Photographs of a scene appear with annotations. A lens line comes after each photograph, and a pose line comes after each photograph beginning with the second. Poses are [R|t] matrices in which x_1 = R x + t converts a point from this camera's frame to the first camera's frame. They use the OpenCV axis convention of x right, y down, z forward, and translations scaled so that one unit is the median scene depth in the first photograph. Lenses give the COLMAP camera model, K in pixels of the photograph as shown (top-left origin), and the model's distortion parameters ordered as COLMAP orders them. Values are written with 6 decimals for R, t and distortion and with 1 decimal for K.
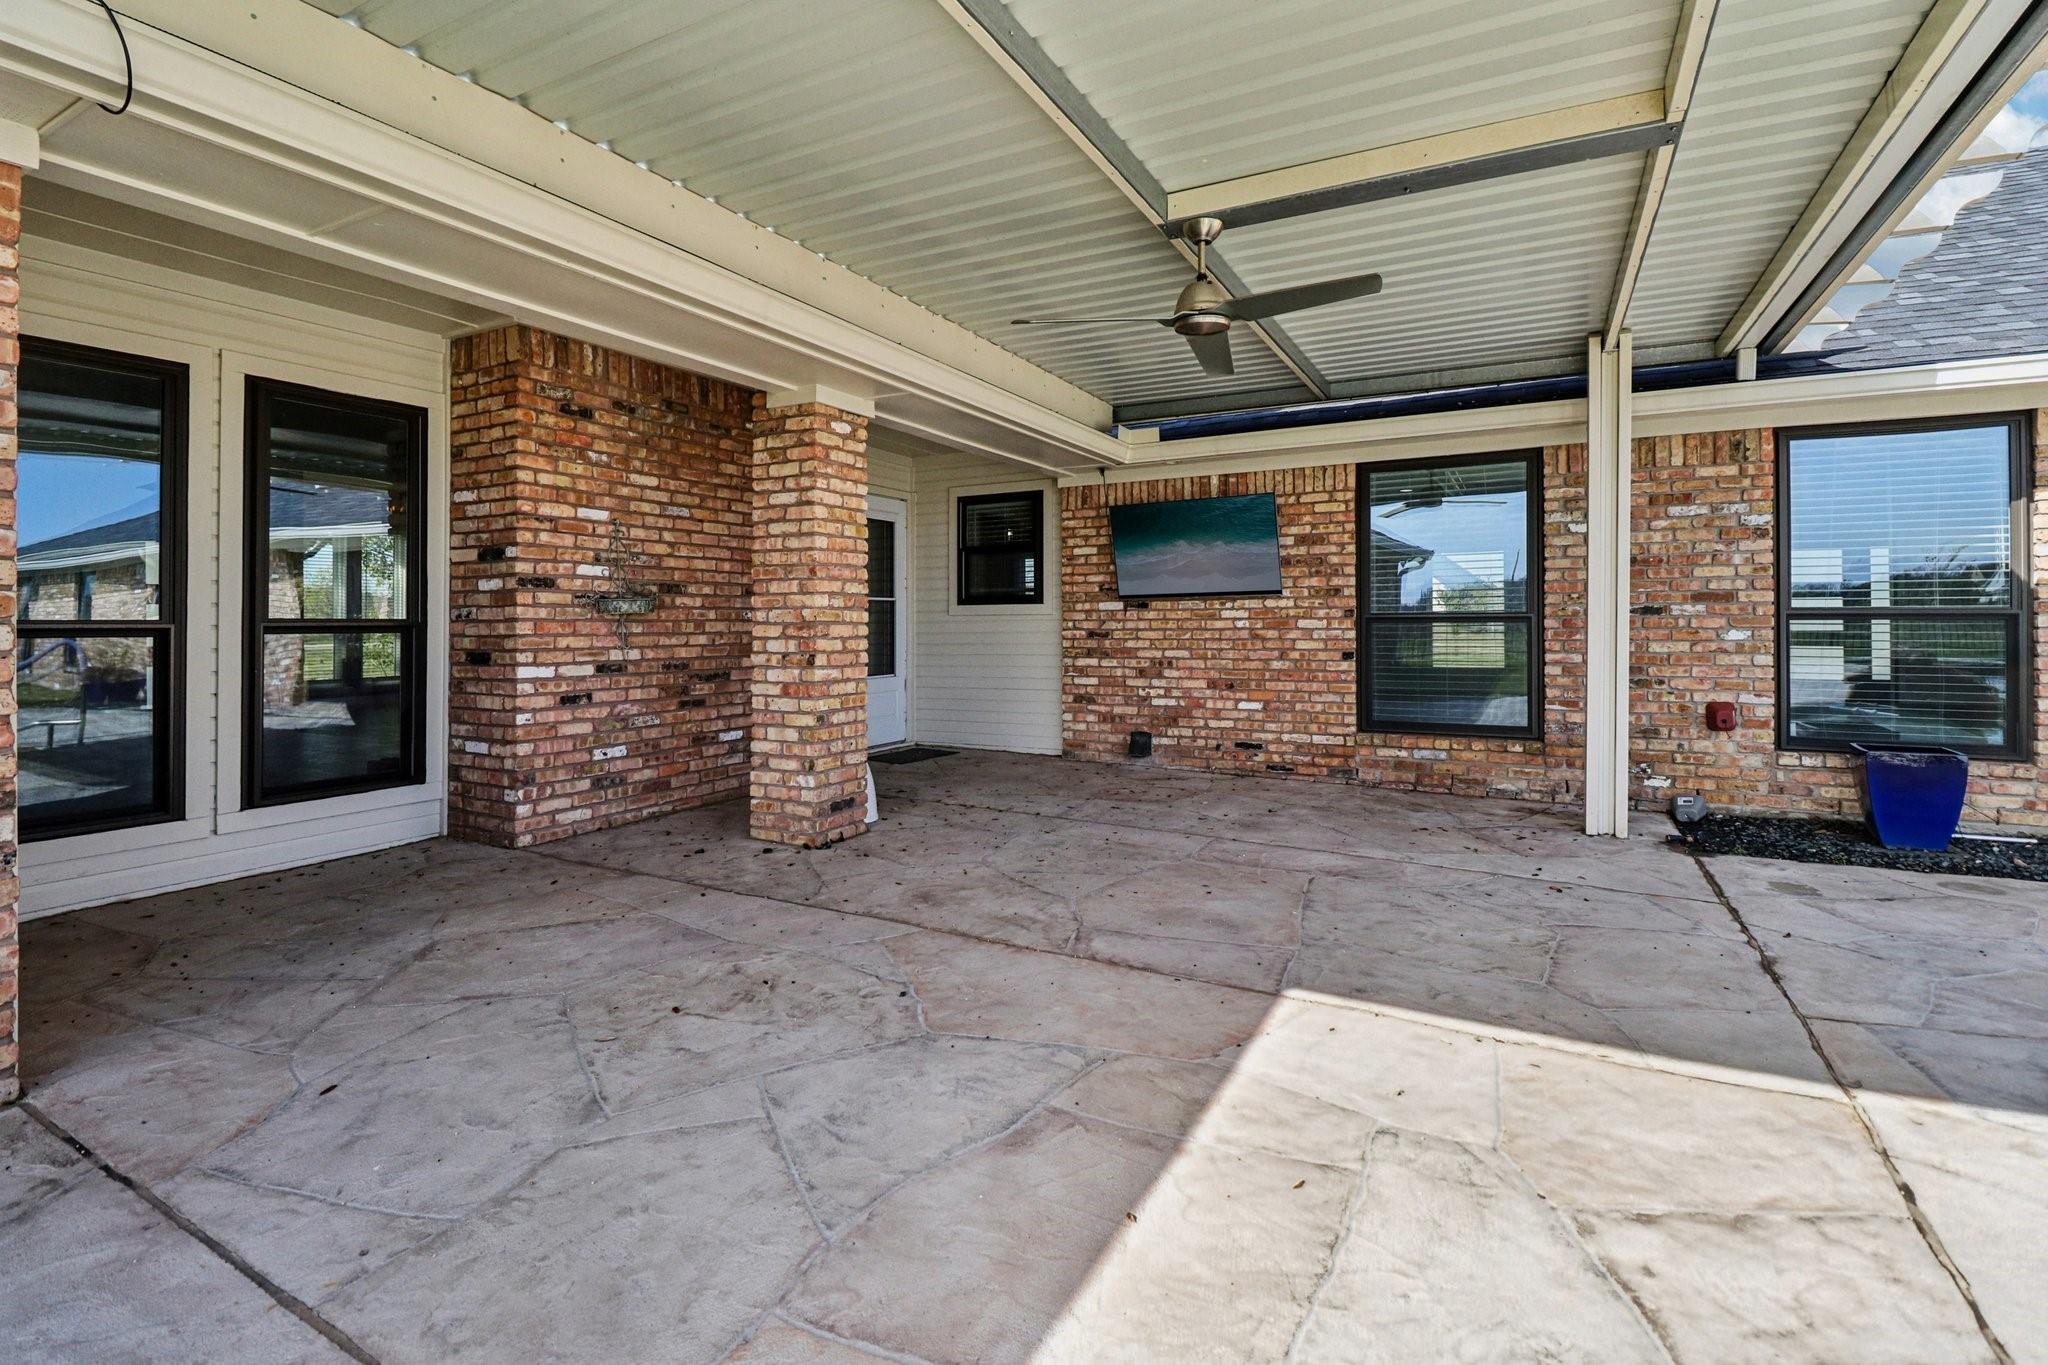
lens RADIAL K [[947.3, 0, 1019.4], [0, 947.3, 631.1], [0, 0, 1]] dist [-0.000939, -0.000079]
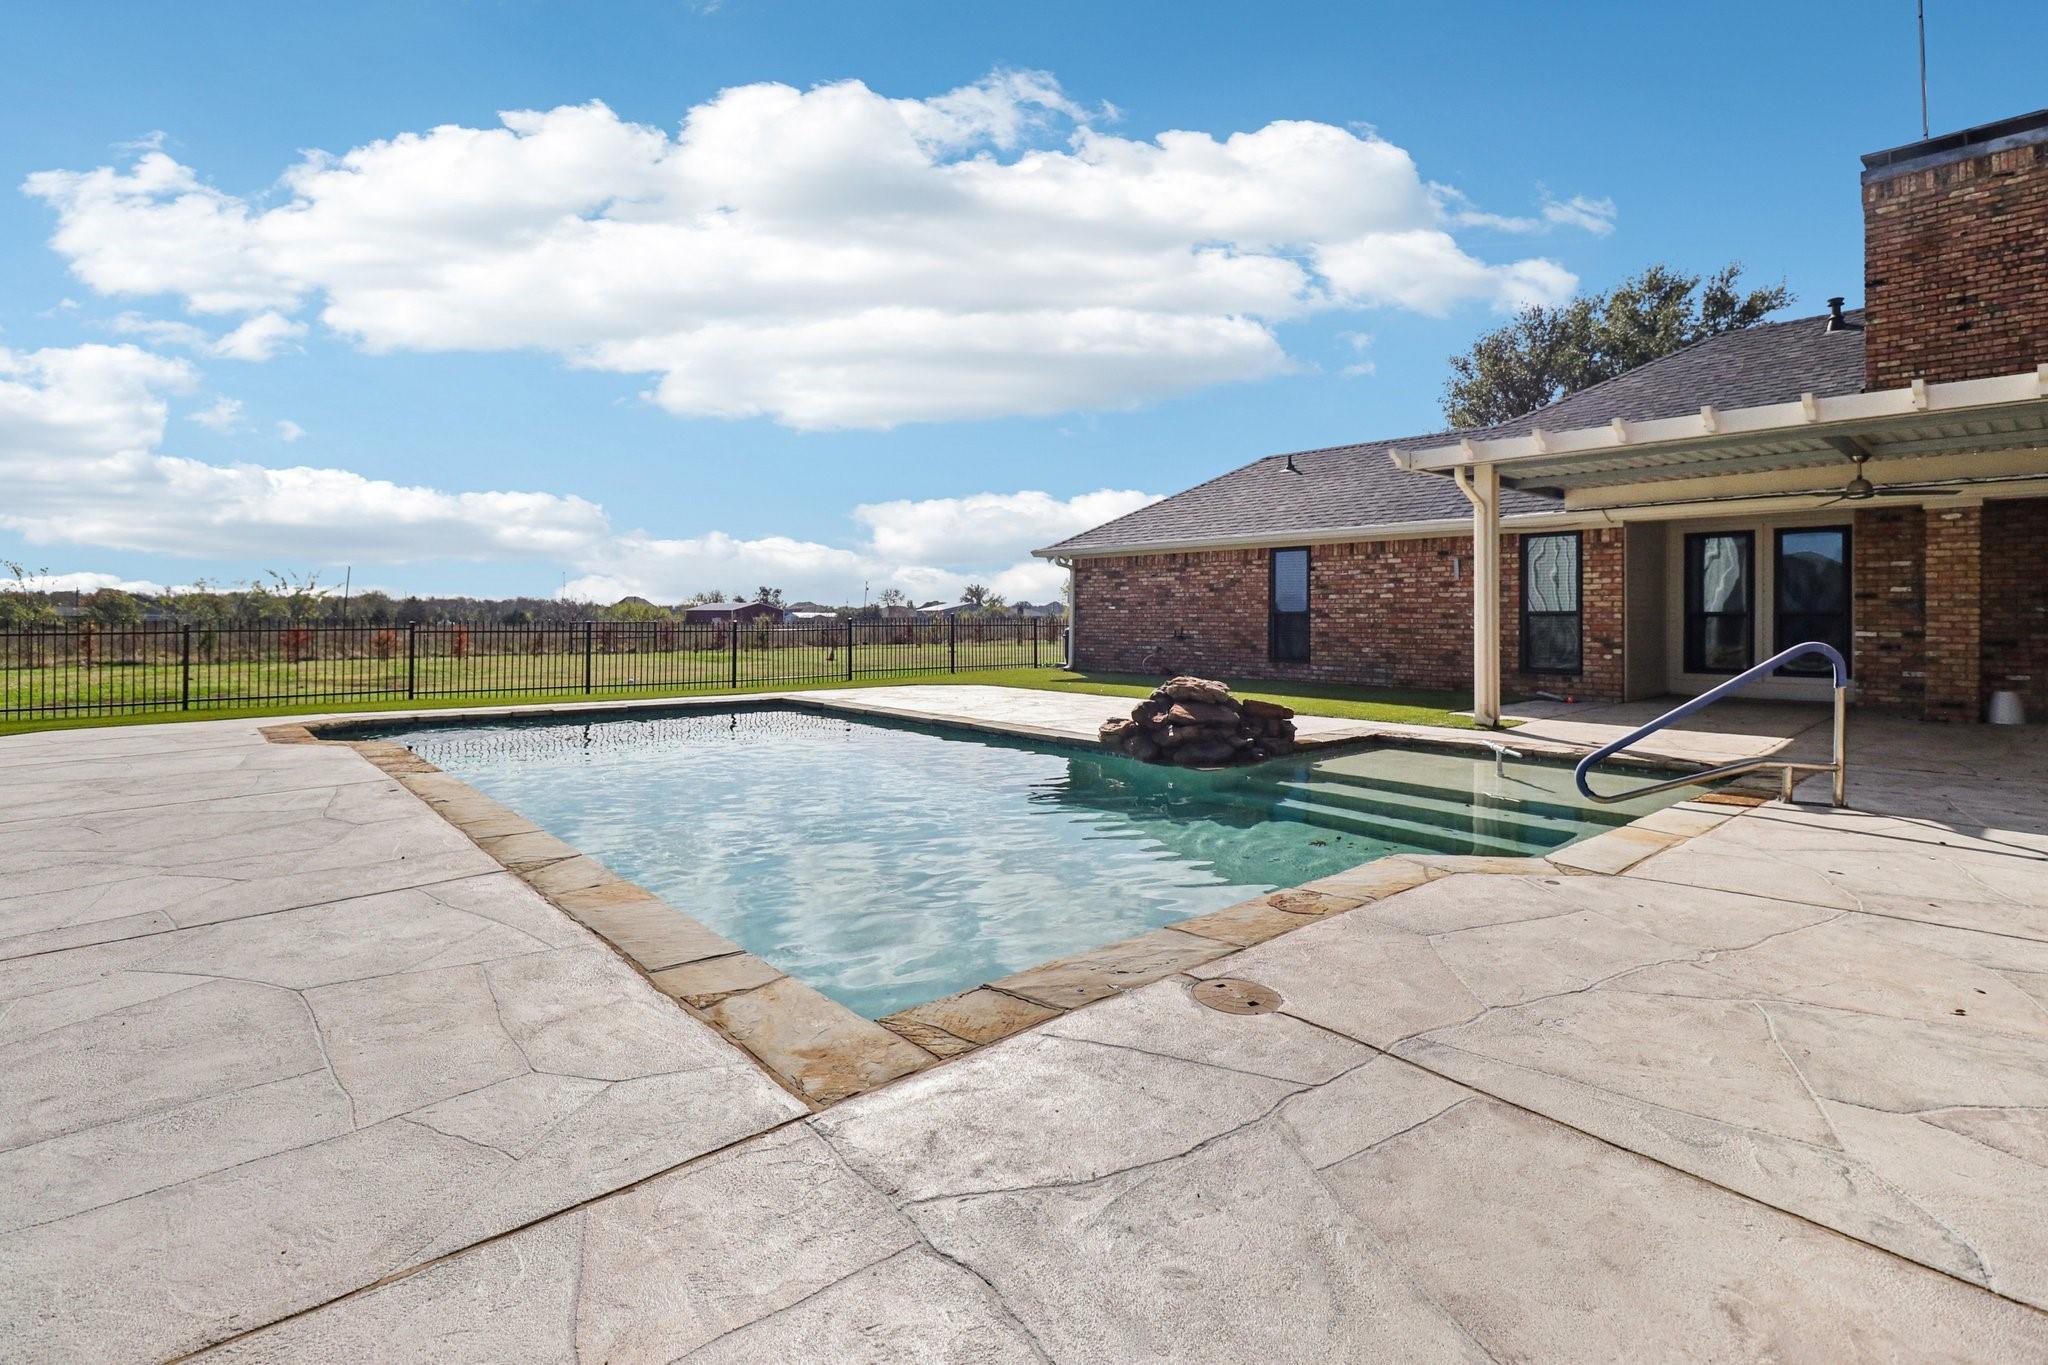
lens RADIAL K [[947.3, 0, 1019.4], [0, 947.3, 631.1], [0, 0, 1]] dist [-0.000939, -0.000079]
pose [[-0.351588, 0.023333, -0.935864, 2.373203], [-0.000624, 0.999683, 0.025159, -0.021515], [0.936155, 0.009429, -0.351462, -0.140192]]
